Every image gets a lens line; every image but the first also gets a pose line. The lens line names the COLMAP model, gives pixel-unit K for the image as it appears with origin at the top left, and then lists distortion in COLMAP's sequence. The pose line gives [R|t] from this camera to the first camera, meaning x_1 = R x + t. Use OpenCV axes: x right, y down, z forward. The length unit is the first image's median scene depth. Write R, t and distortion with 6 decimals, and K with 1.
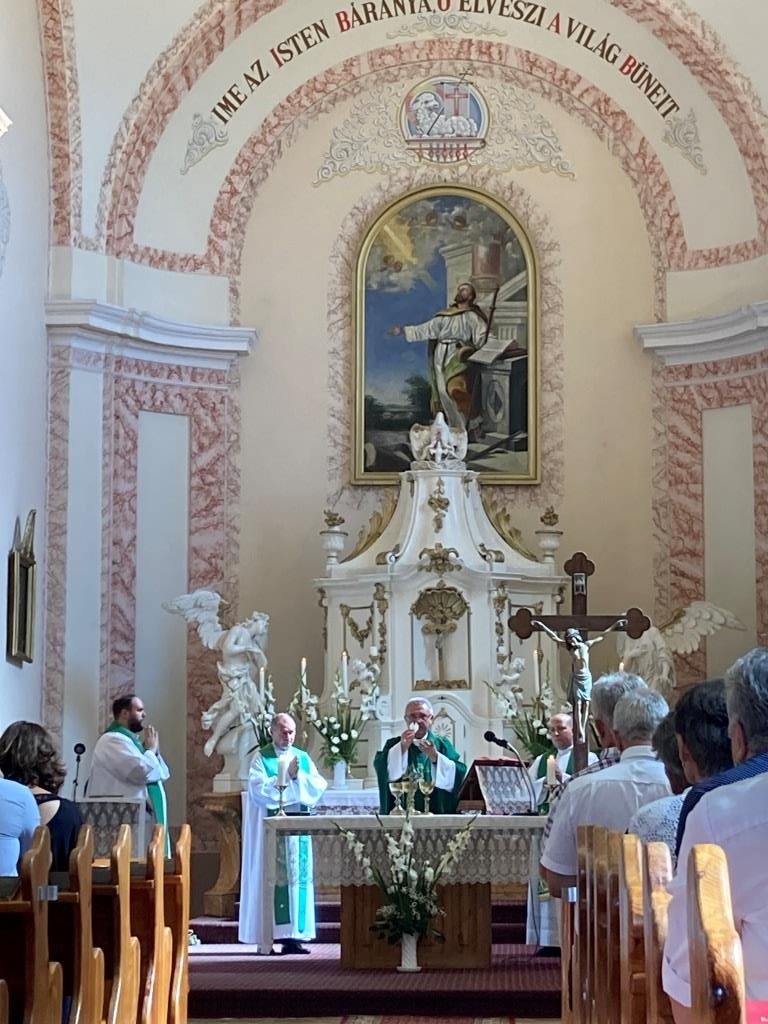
lens RADIAL K [[2655.8, 0, 433.9], [0, 2655.8, 488.2], [0, 0, 1]] dist [0.245910, -0.729446]
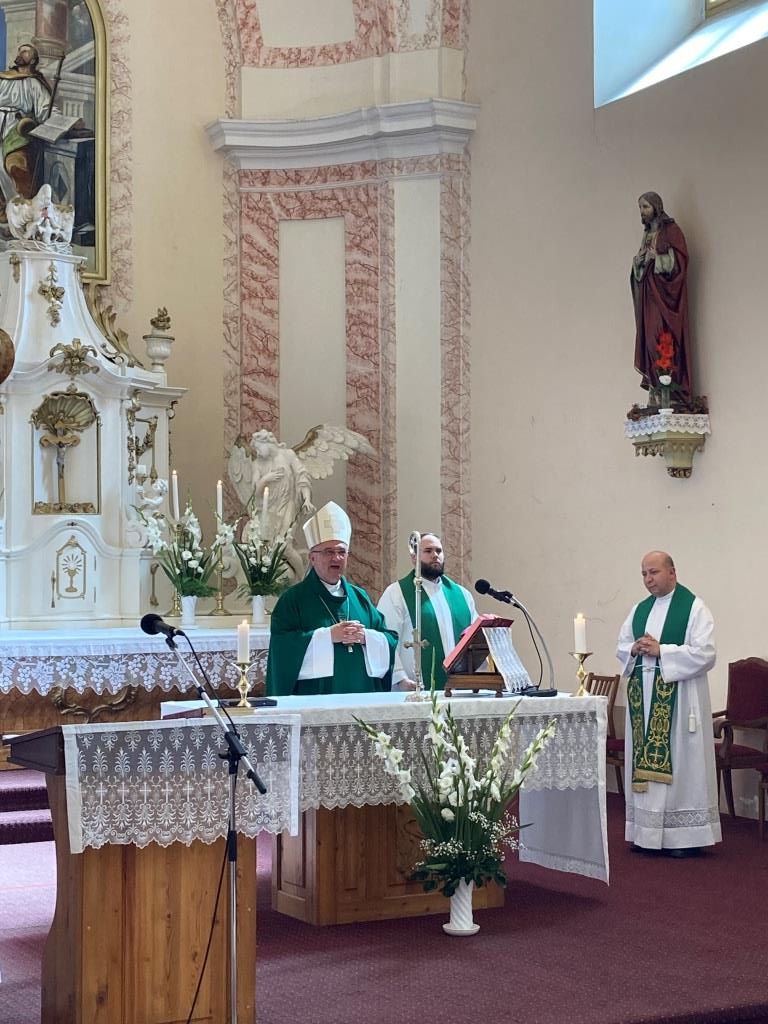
lens RADIAL K [[1763.2, 0, 405.7], [0, 1763.2, 509.2], [0, 0, 1]] dist [0.164904, -0.603907]
pose [[0.860360, 0.020607, 0.509270, -0.177749], [-0.058688, 0.996542, 0.058824, 0.032845], [-0.506297, -0.080498, 0.858594, 0.436356]]
